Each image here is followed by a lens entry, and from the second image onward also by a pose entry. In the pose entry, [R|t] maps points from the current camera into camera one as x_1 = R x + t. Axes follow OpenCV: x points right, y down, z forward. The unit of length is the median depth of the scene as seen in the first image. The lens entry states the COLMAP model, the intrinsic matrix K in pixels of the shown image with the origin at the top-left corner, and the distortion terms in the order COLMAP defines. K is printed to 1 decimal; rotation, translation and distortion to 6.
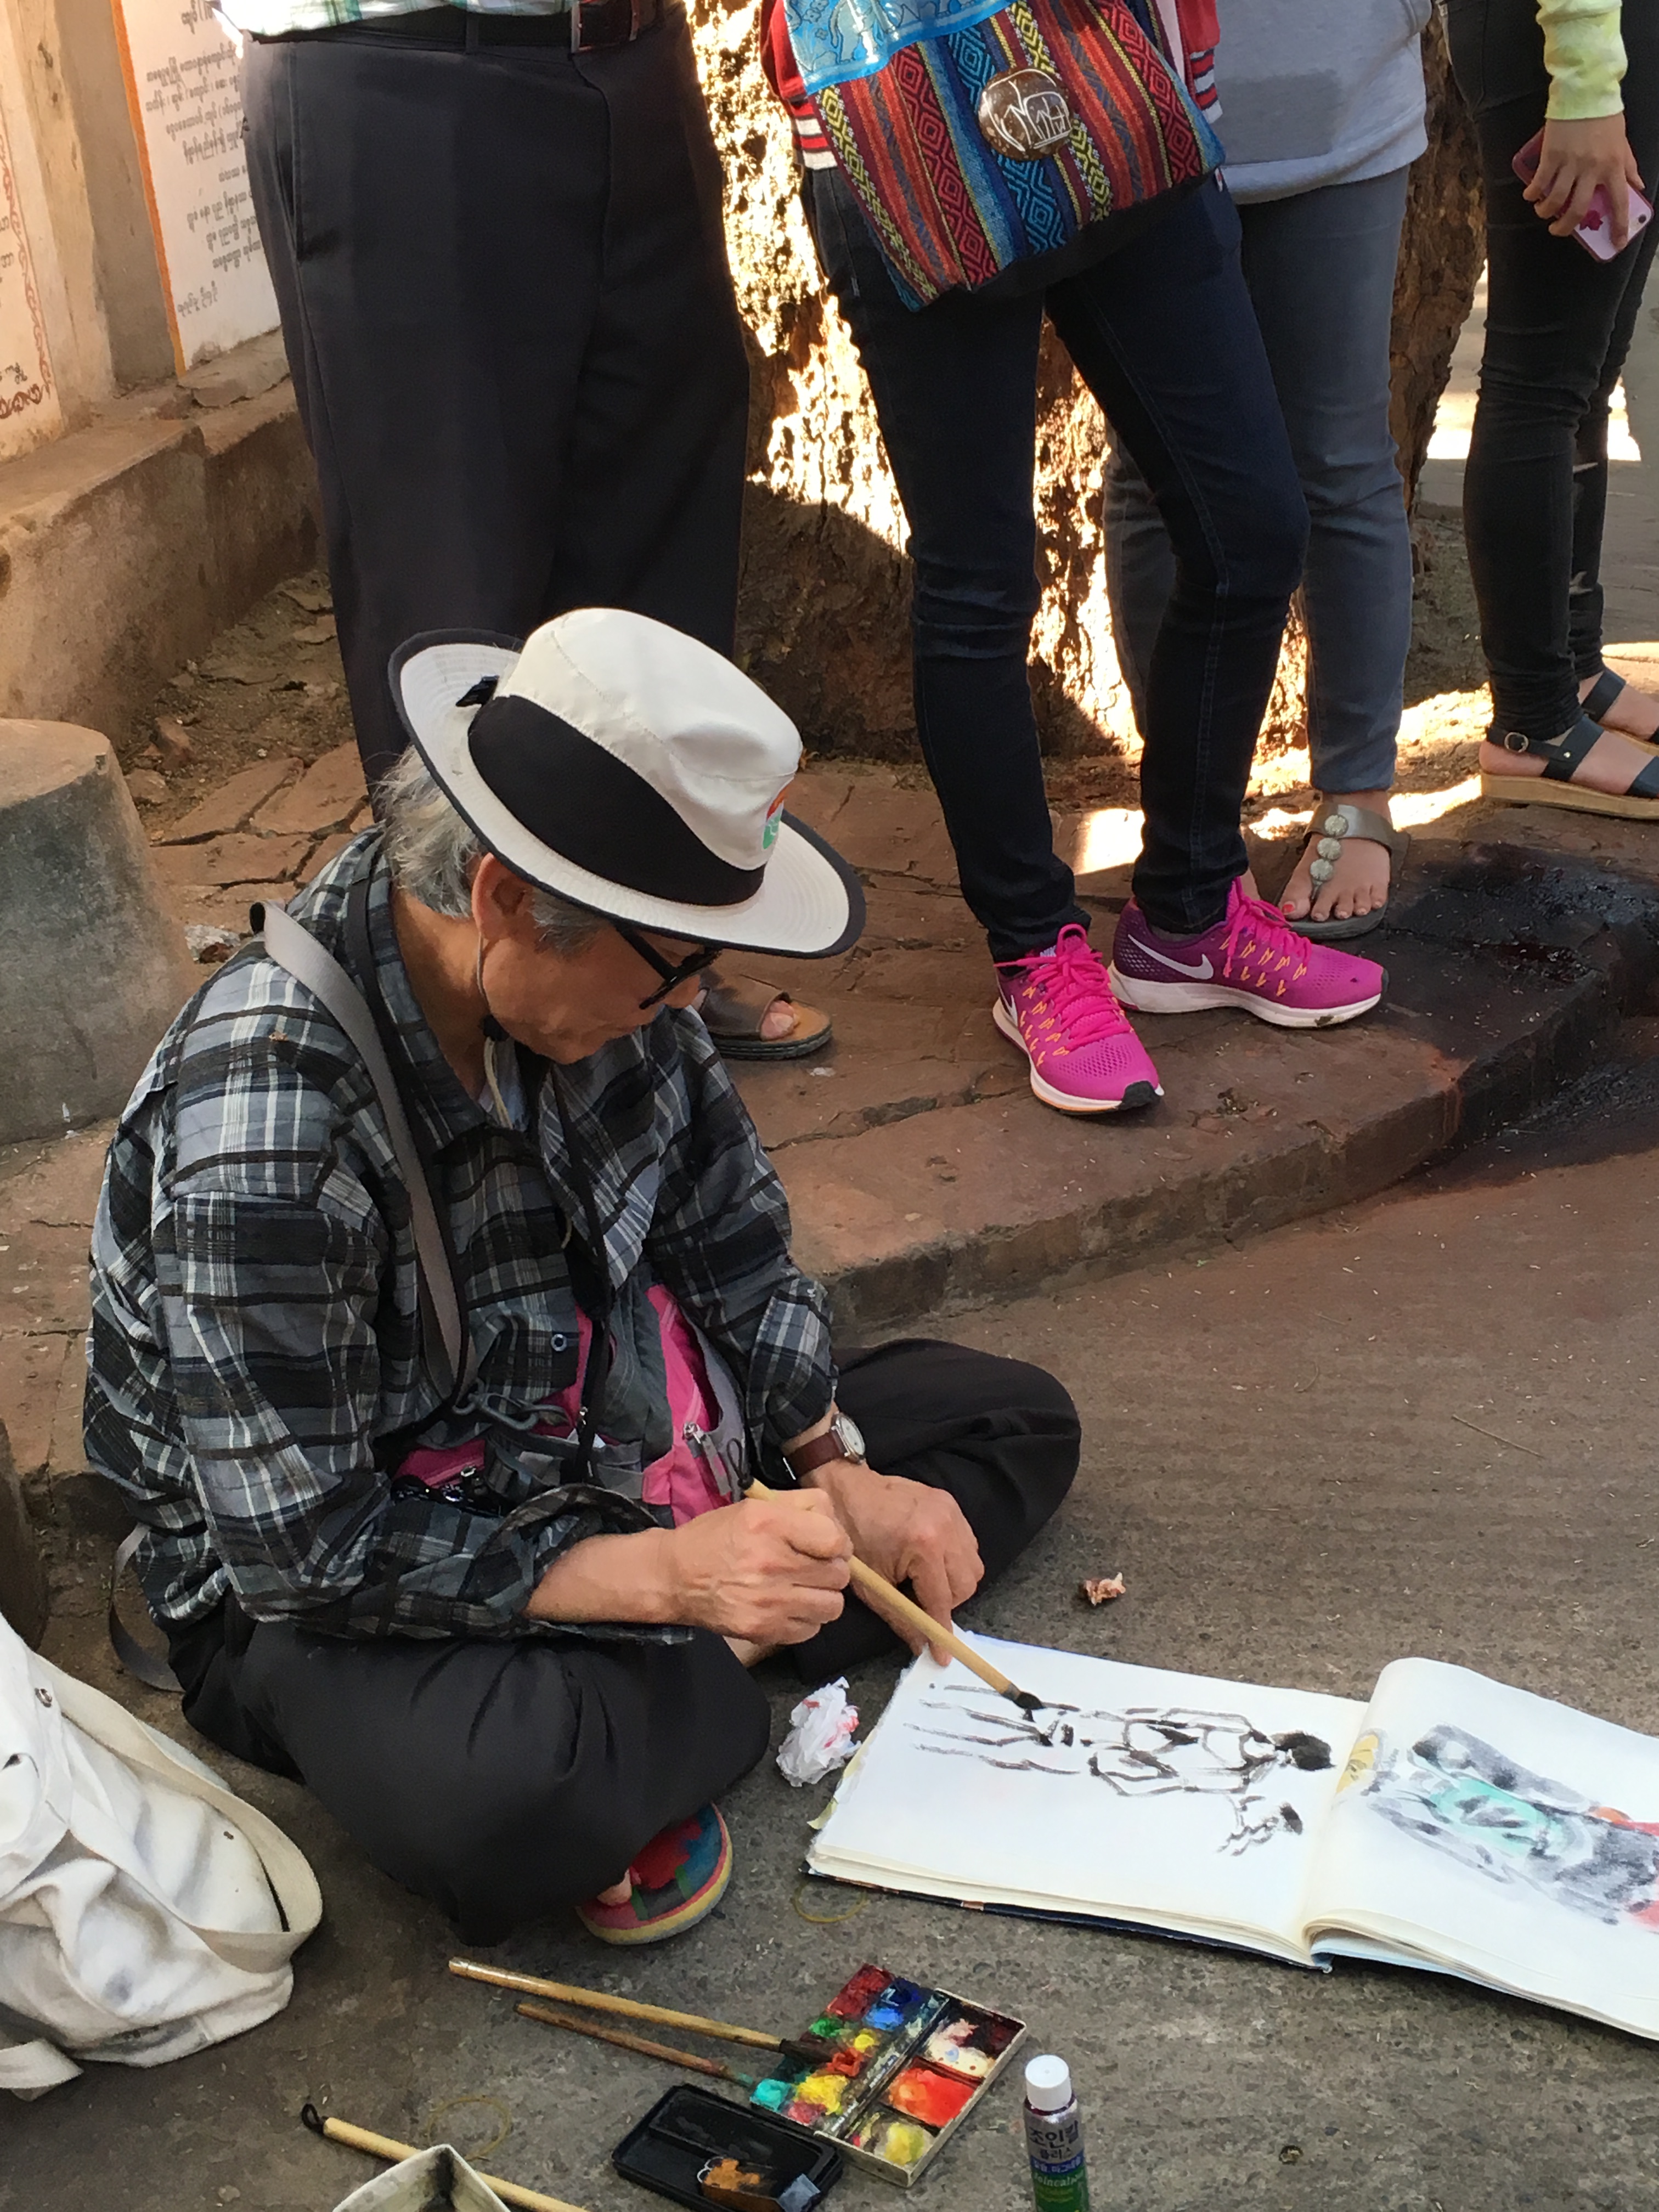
lens RADIAL K [[2946.9, 0, 832.6], [0, 2946.9, 1107.2], [0, 0, 1]] dist [0.047501, 0.000000]
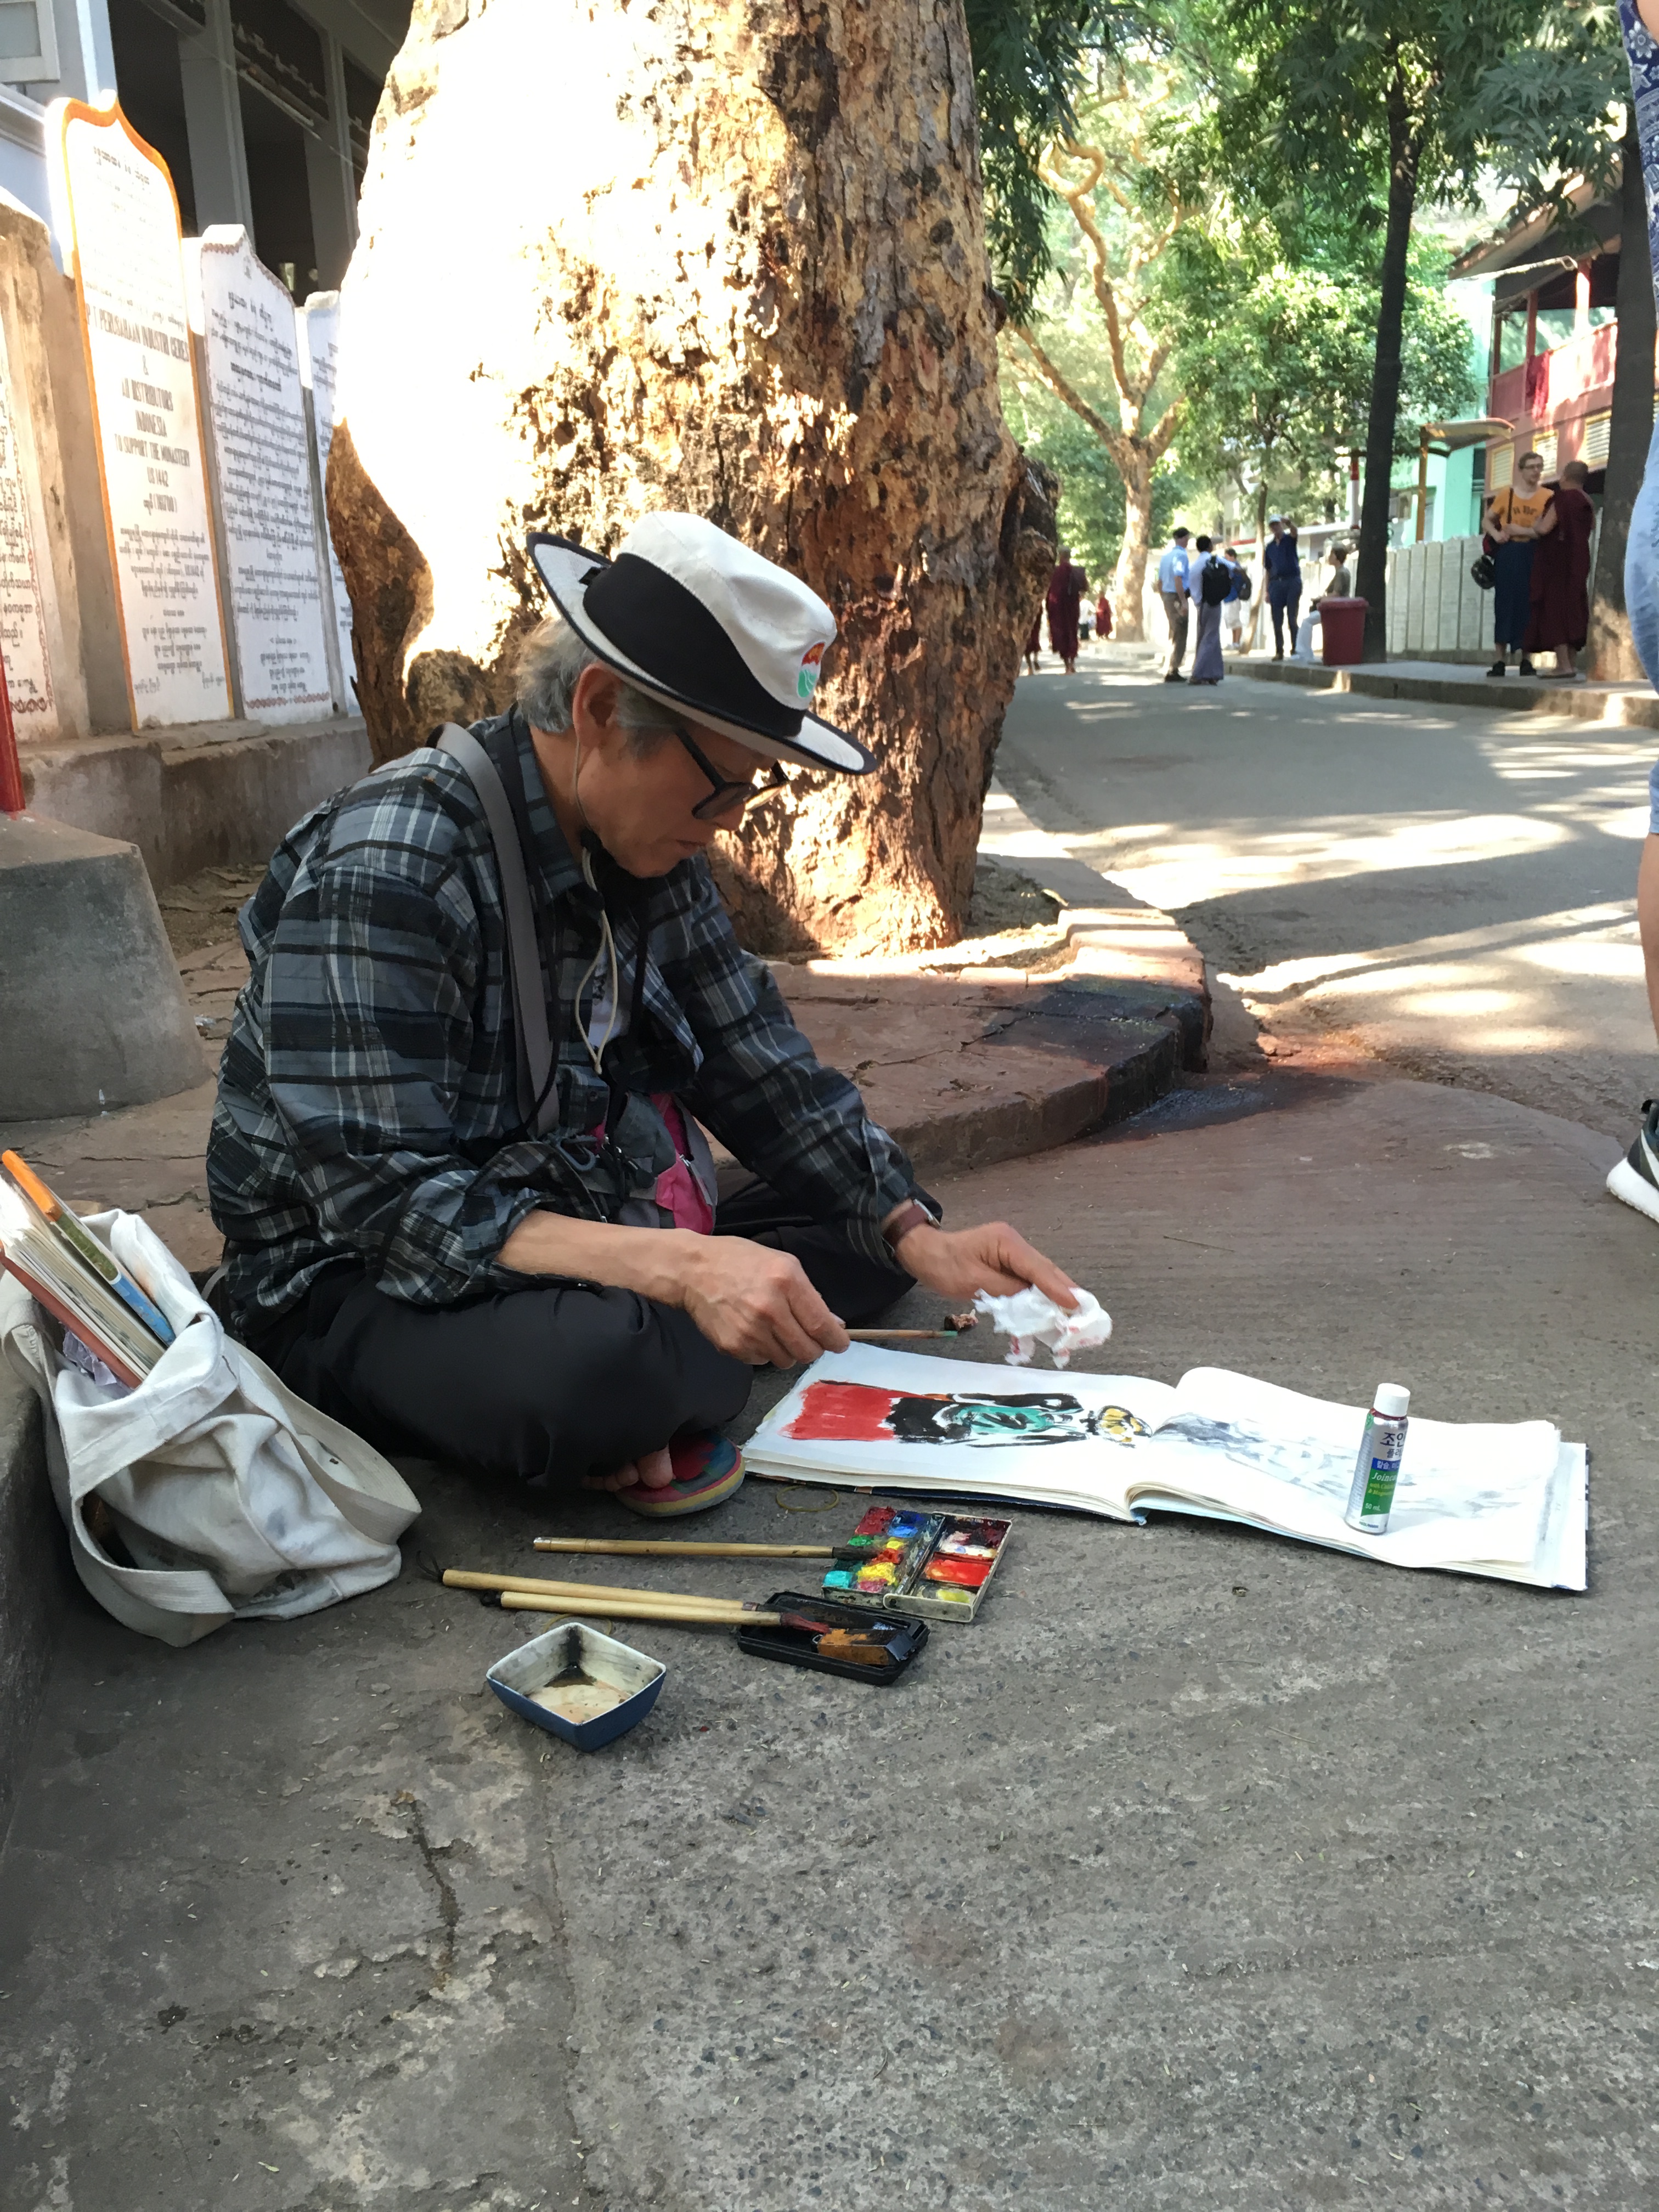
lens RADIAL K [[1880.9, 0, 827.4], [0, 1880.9, 1105.9], [0, 0, 1]] dist [0.048646, -0.020221]
pose [[0.980395, -0.000063, 0.197040, -0.108050], [0.037458, 0.981824, -0.186063, 0.174390], [-0.193447, 0.189796, 0.962578, 0.124683]]
